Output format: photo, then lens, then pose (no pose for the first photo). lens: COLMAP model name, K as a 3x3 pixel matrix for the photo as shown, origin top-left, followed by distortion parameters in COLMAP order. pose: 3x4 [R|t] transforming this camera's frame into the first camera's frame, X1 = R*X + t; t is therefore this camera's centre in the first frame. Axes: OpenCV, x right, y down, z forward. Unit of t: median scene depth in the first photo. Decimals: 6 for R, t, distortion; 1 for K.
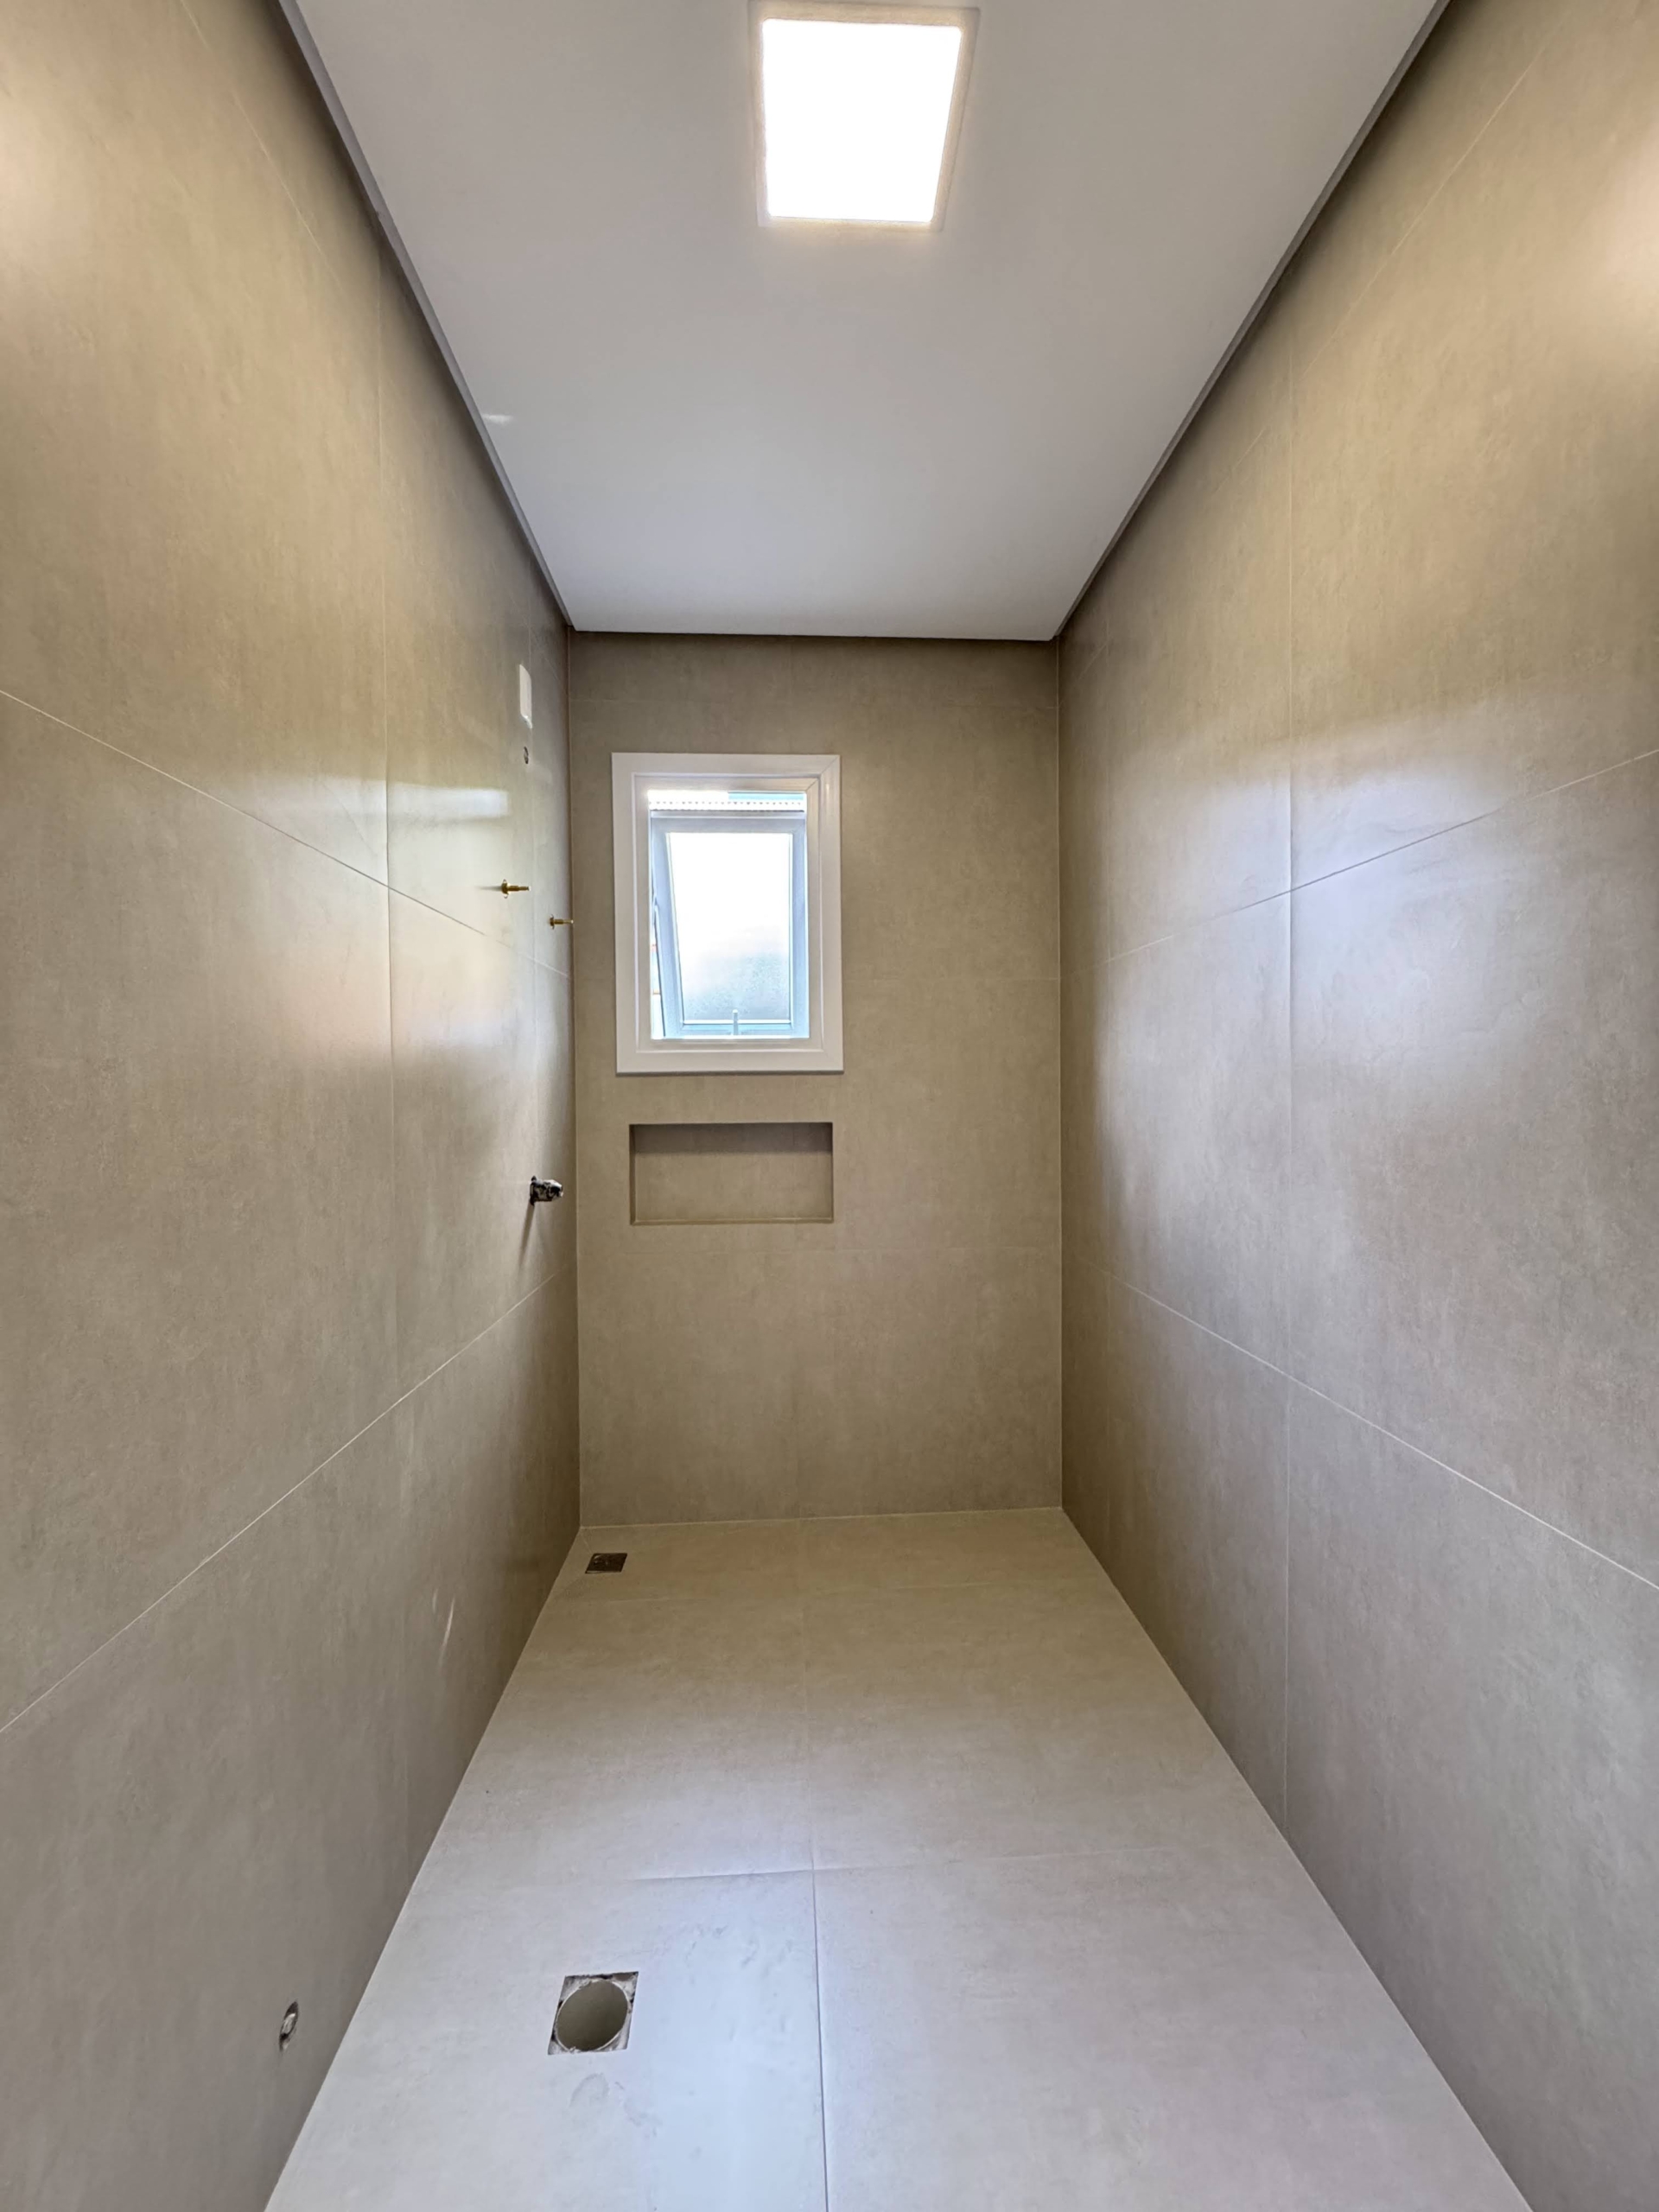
lens RADIAL K [[883.3, 0, 837.4], [0, 883.3, 1100.9], [0, 0, 1]] dist [-0.002747, 0.000650]
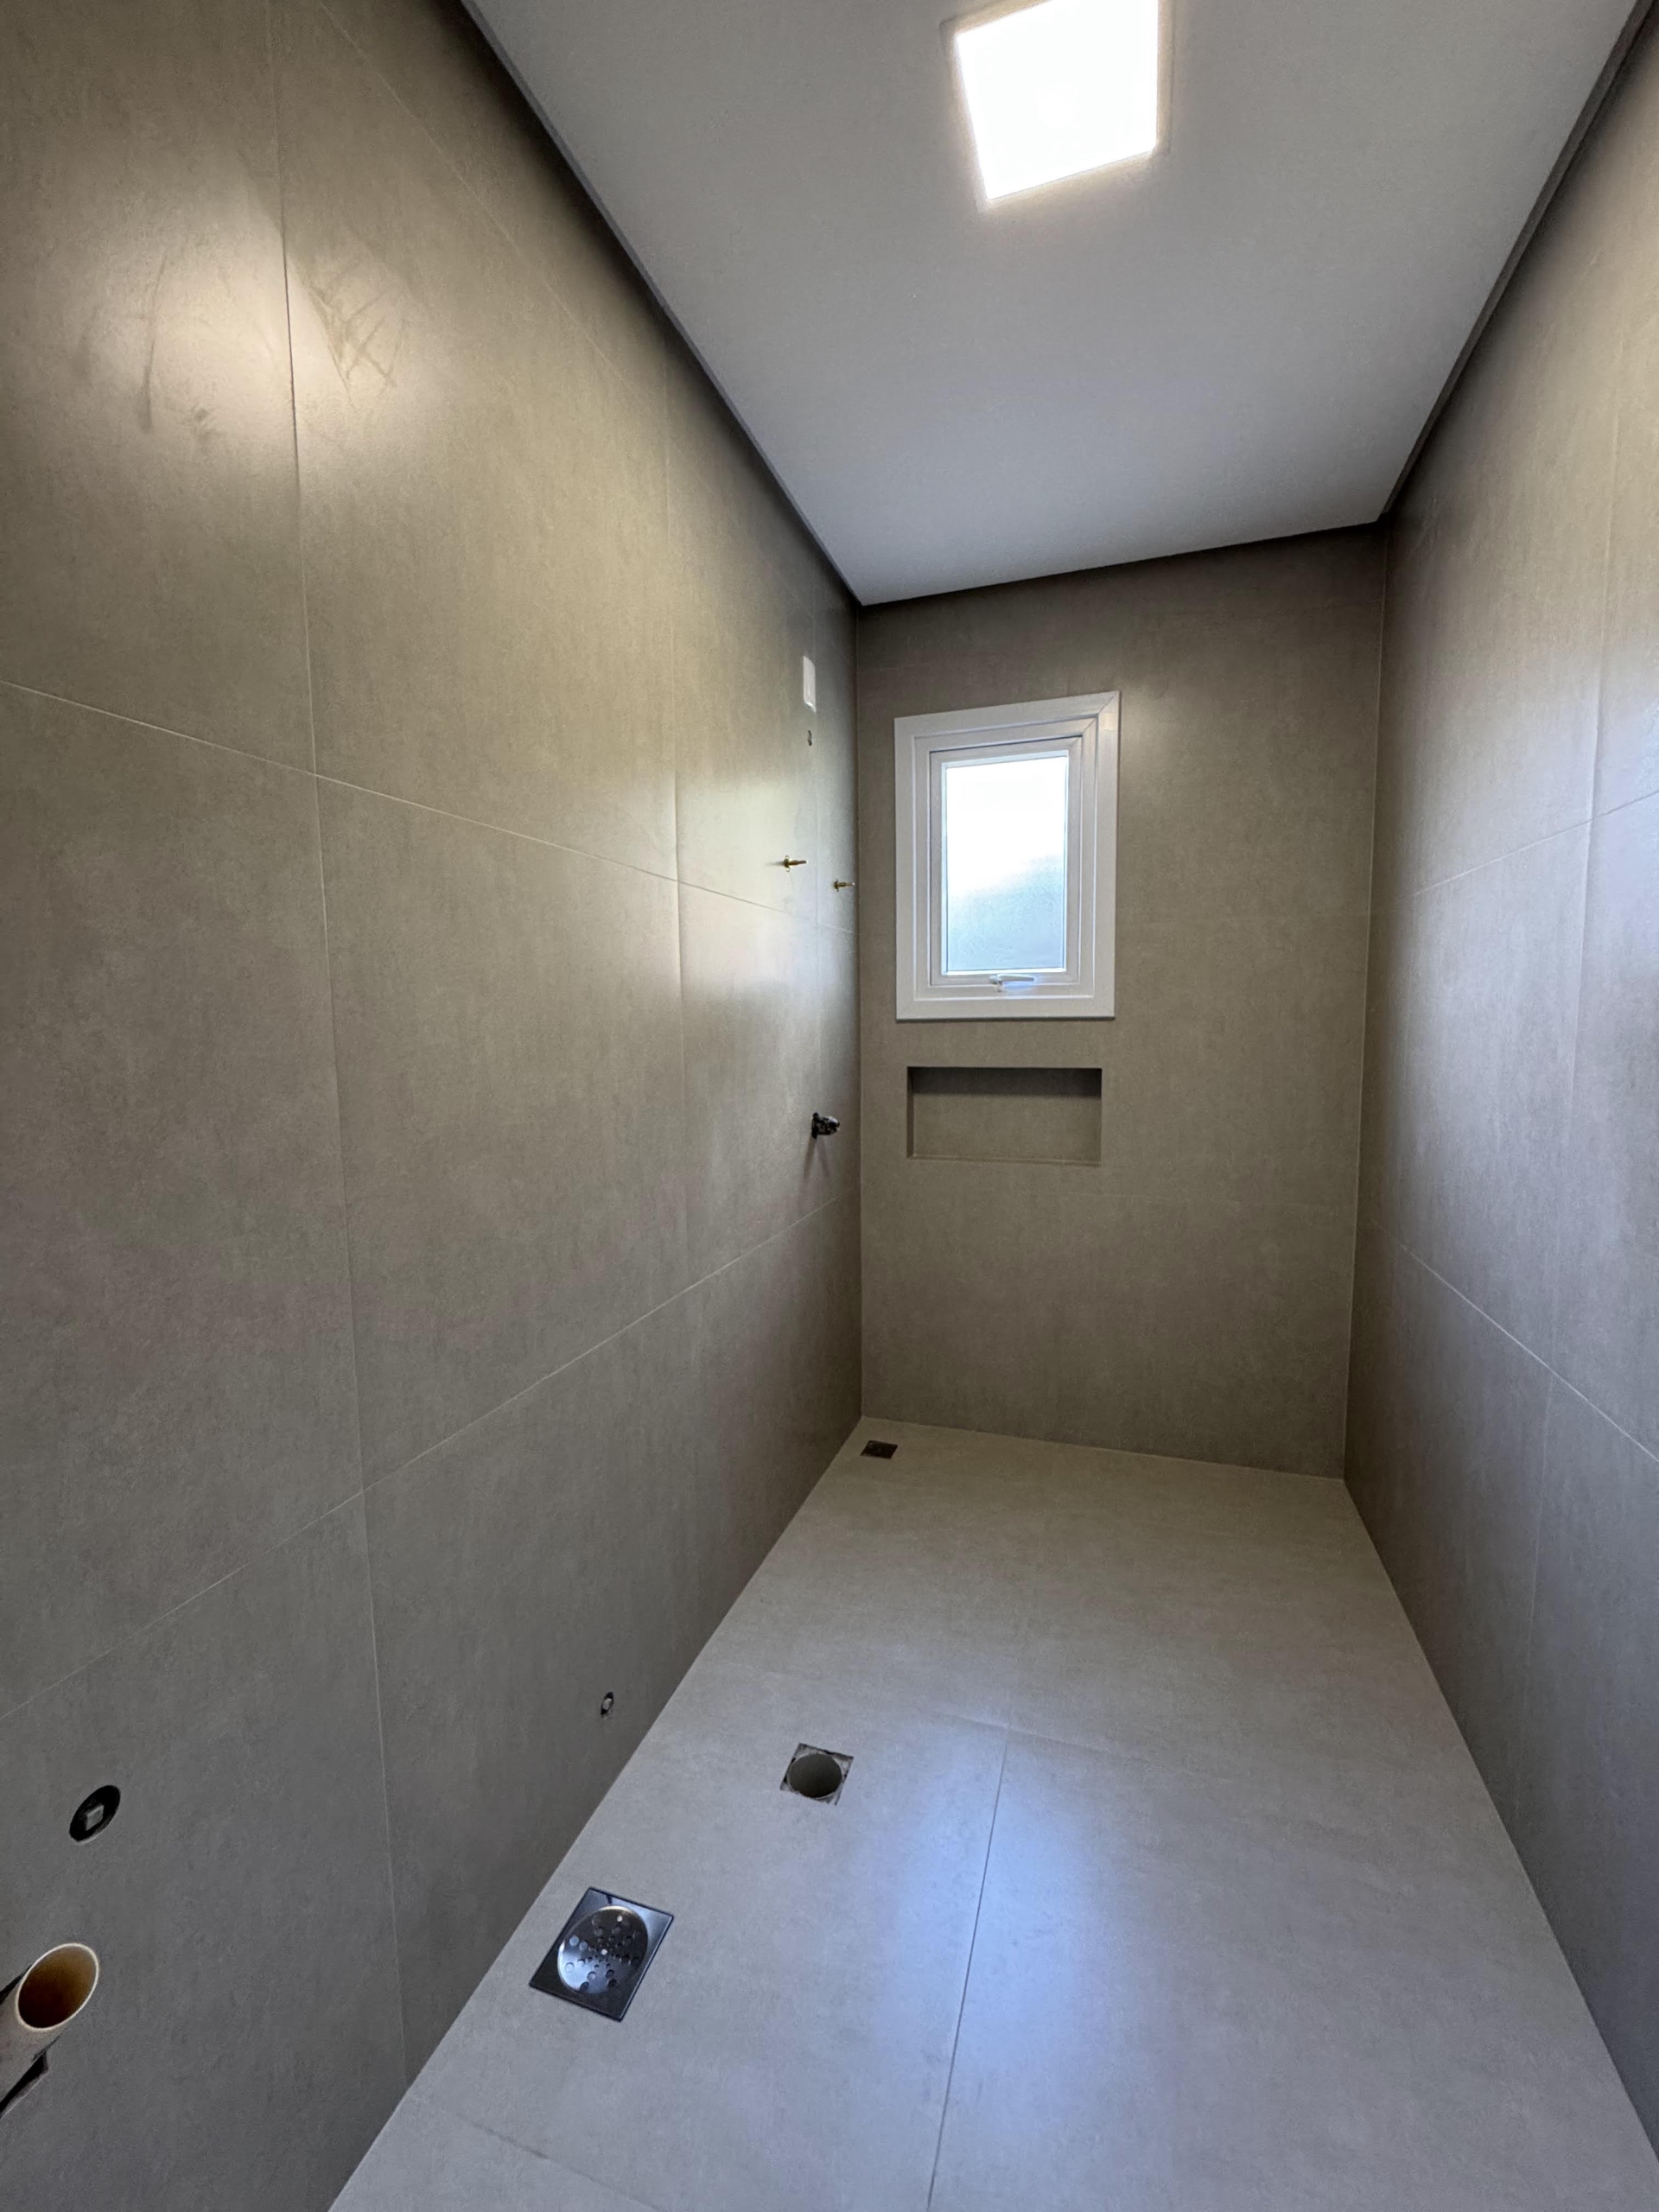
lens RADIAL K [[883.3, 0, 836.1], [0, 883.3, 1099.1], [0, 0, 1]] dist [-0.002747, 0.000650]
pose [[0.929551, 0.031124, -0.367378, 0.115646], [-0.003073, 0.997050, 0.076694, -0.023240], [0.368681, -0.070162, 0.926904, -0.064504]]
